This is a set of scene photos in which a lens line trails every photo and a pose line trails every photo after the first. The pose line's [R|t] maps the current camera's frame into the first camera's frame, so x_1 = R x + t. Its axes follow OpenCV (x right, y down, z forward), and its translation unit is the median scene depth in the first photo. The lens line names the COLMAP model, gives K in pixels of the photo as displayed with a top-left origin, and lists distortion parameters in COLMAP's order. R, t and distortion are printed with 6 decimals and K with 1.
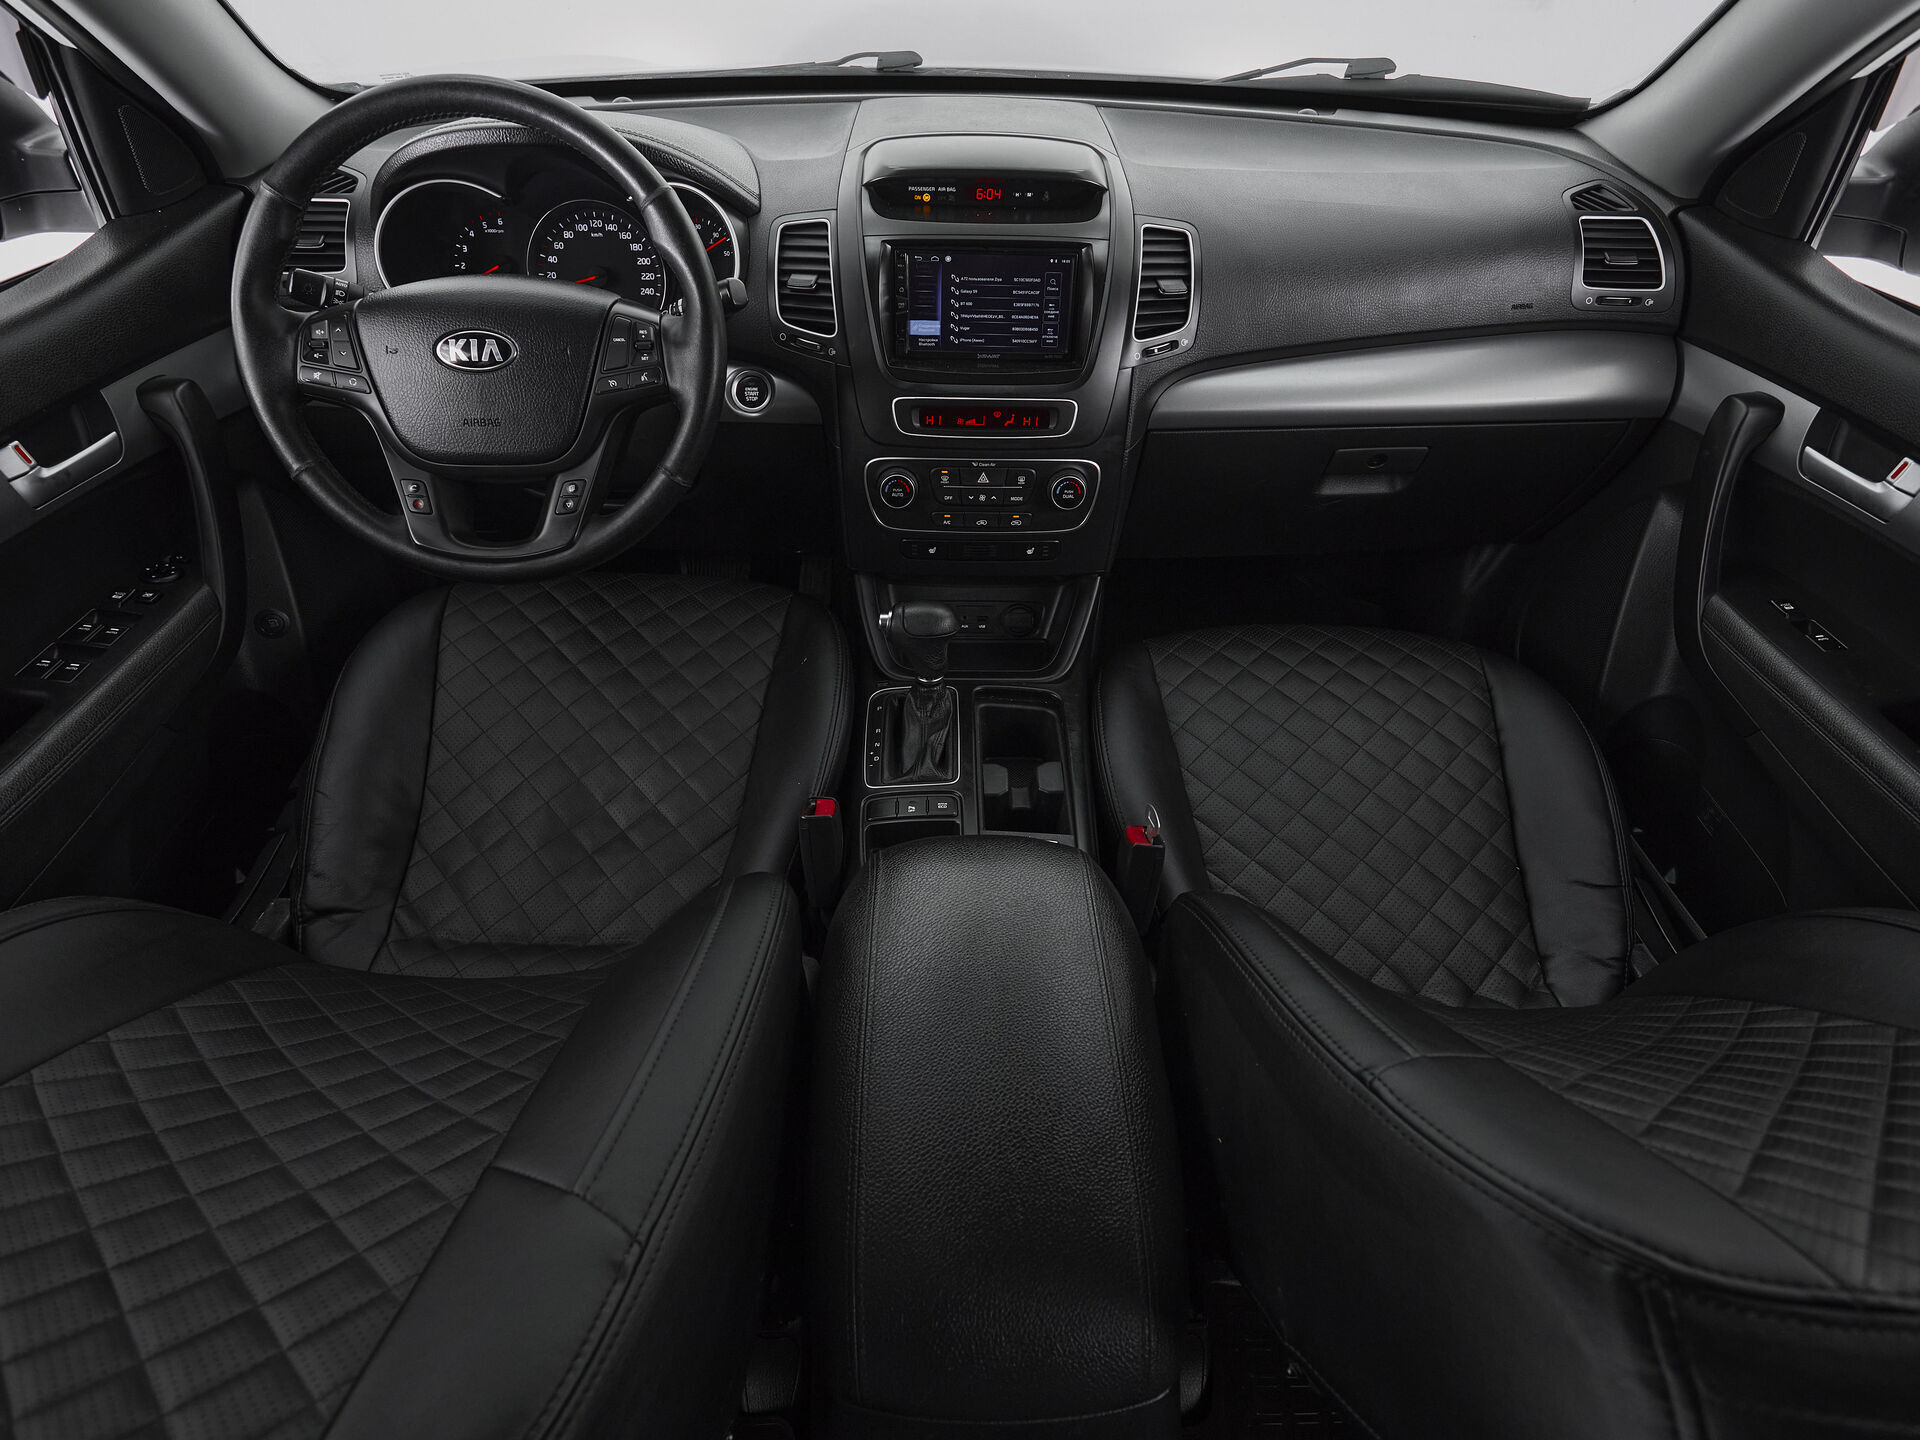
lens RADIAL K [[1052.2, 0, 956.6], [0, 1052.2, 718.8], [0, 0, 1]] dist [0.000911, -0.002765]
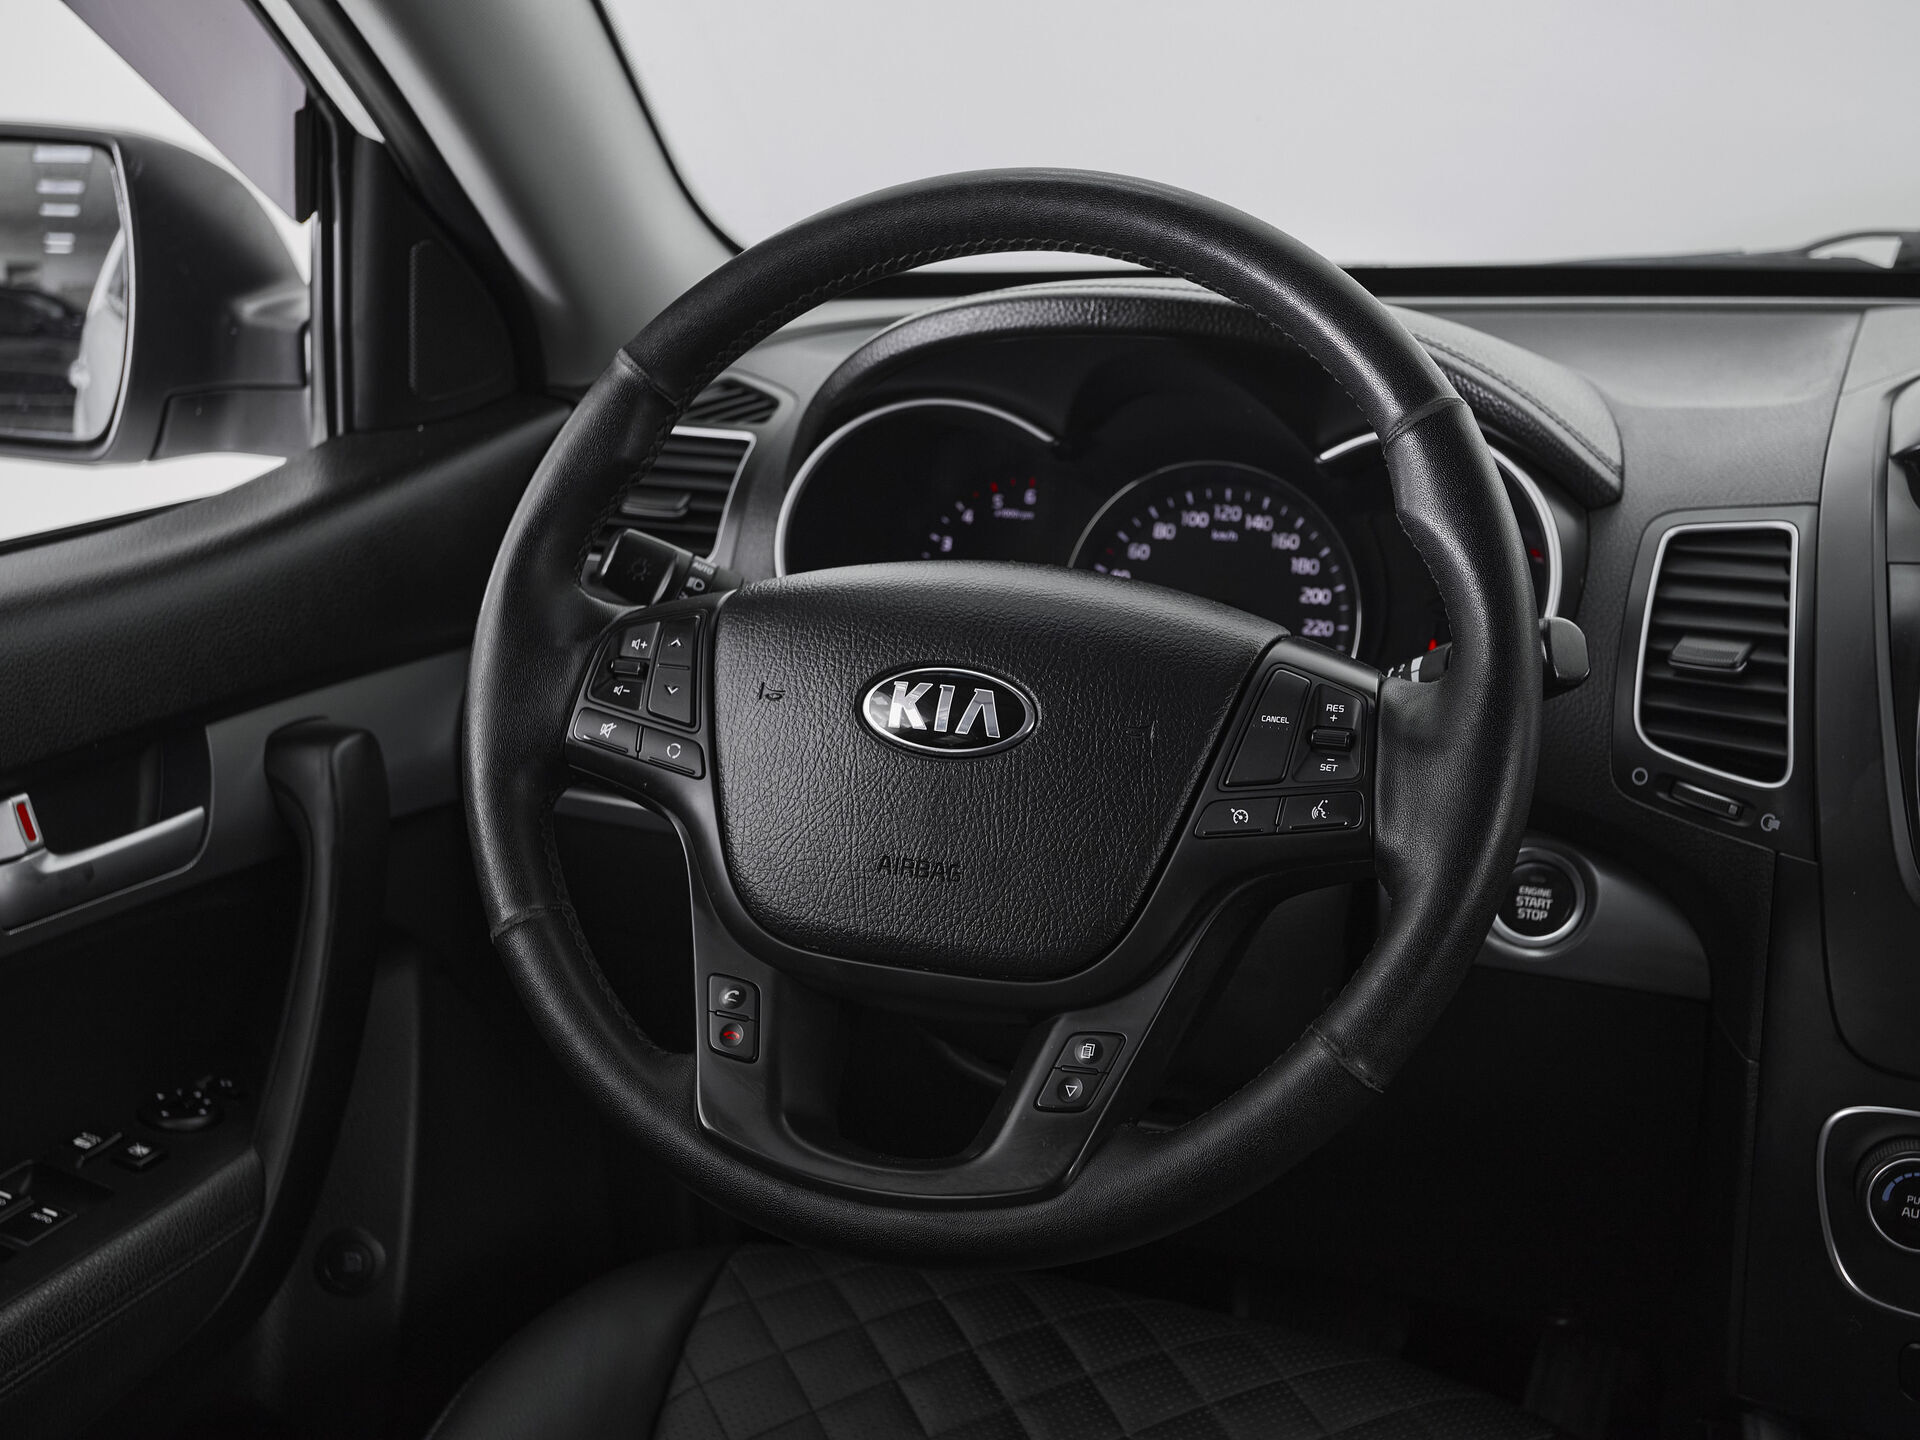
lens RADIAL K [[2338.6, 0, 949.9], [0, 2338.6, 719.1], [0, 0, 1]] dist [0.022100, 0.072864]
pose [[0.928023, 0.091805, -0.361035, -0.088131], [-0.227211, 0.907510, -0.353272, -0.007199], [0.295210, 0.409875, 0.863049, 0.141102]]
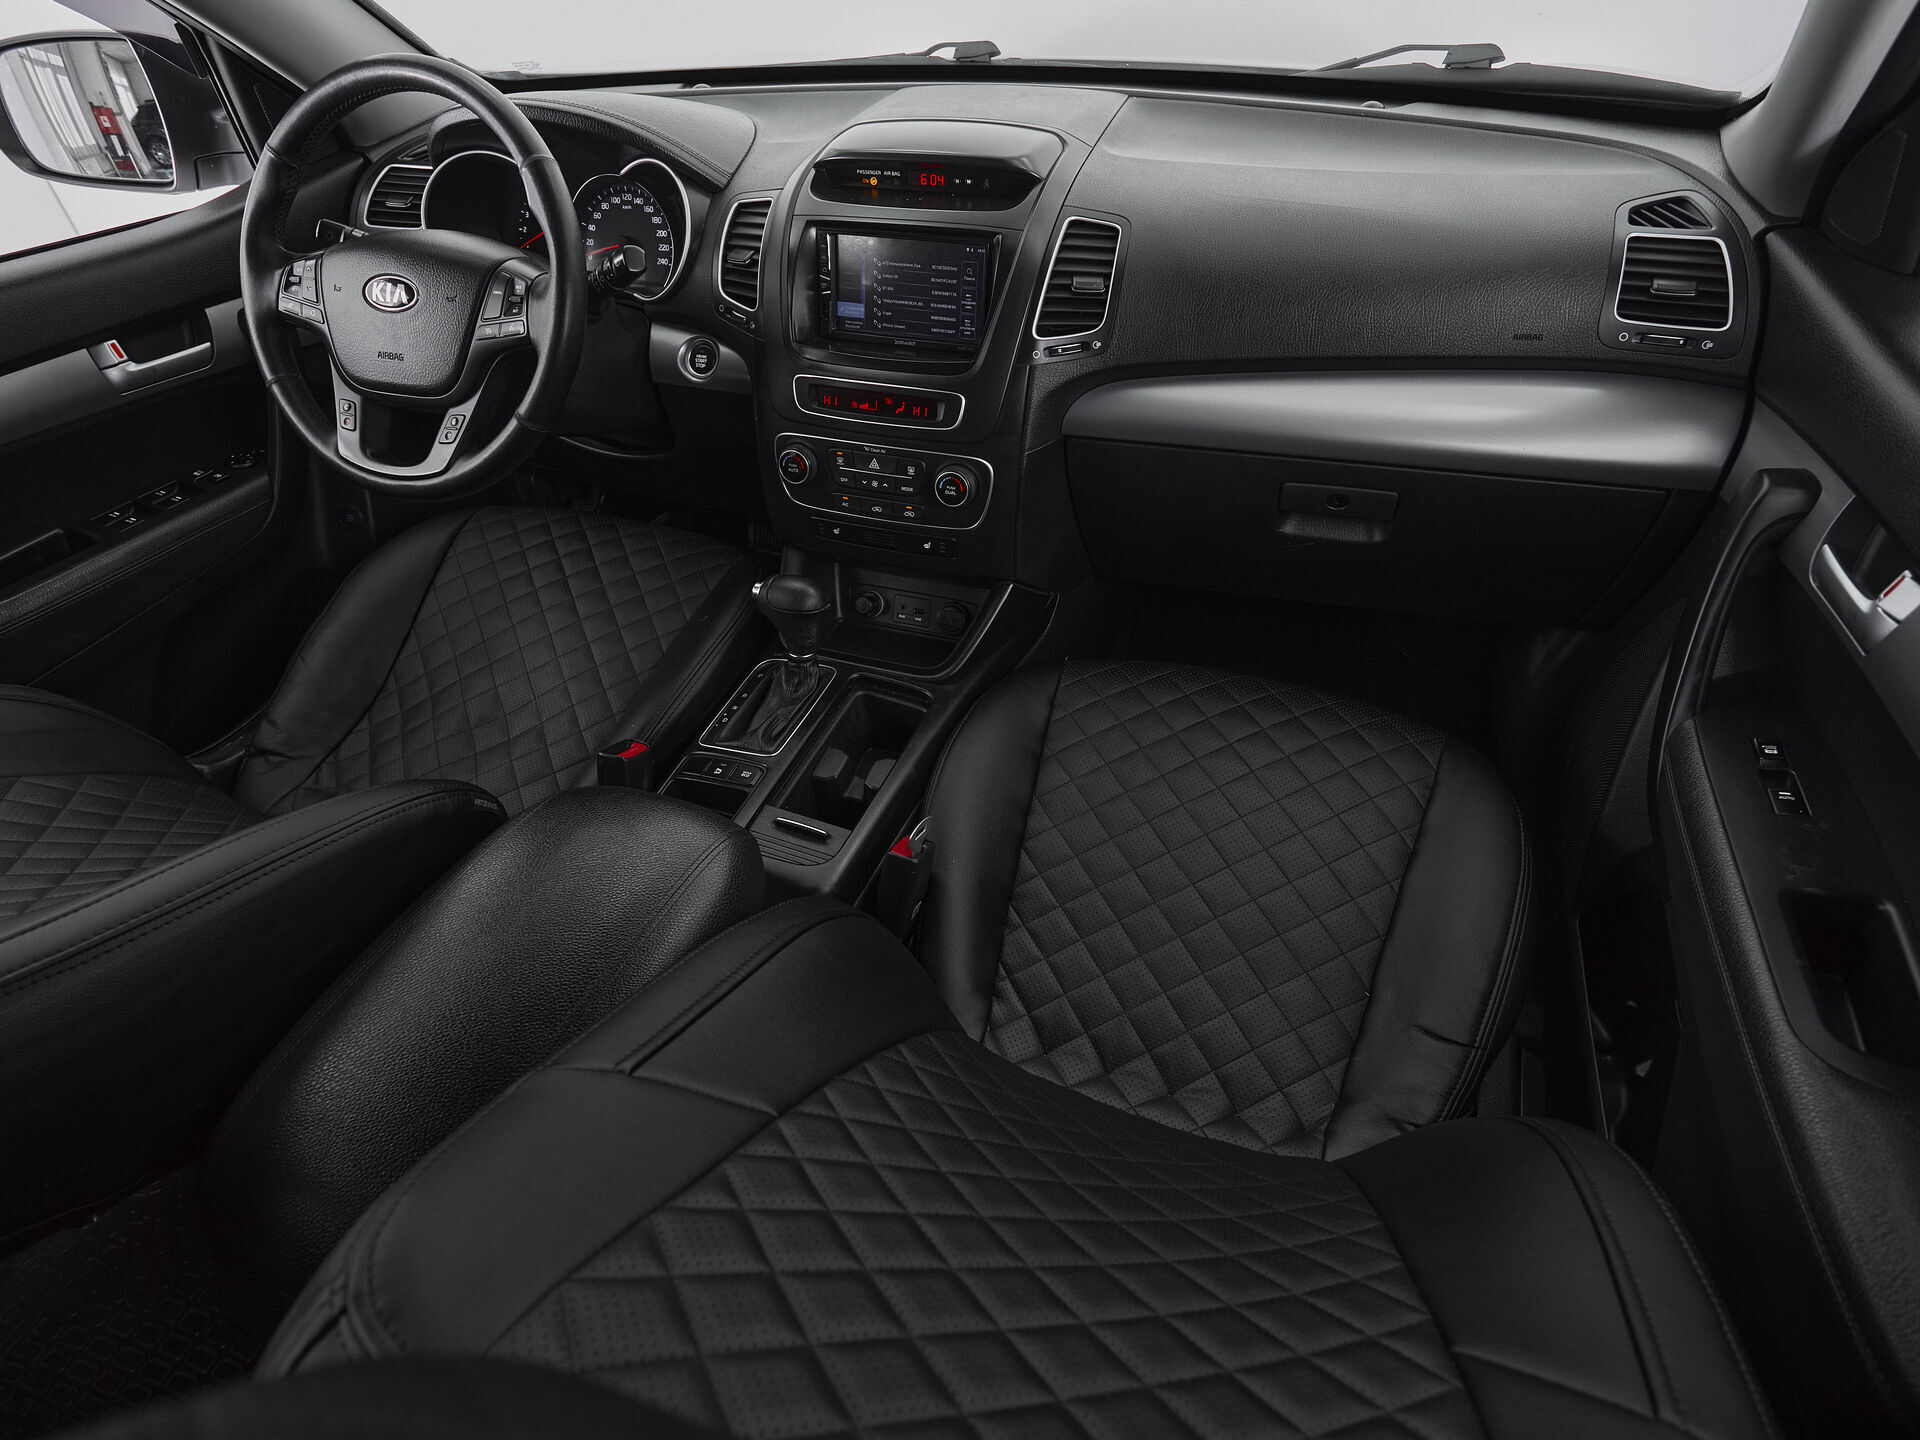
lens RADIAL K [[1052.2, 0, 956.6], [0, 1052.2, 718.8], [0, 0, 1]] dist [0.000911, -0.002765]
pose [[0.931601, 0.190813, -0.309369, 0.454162], [-0.193113, 0.980896, 0.023478, -0.031415], [0.307938, 0.037871, 0.950652, 0.090093]]
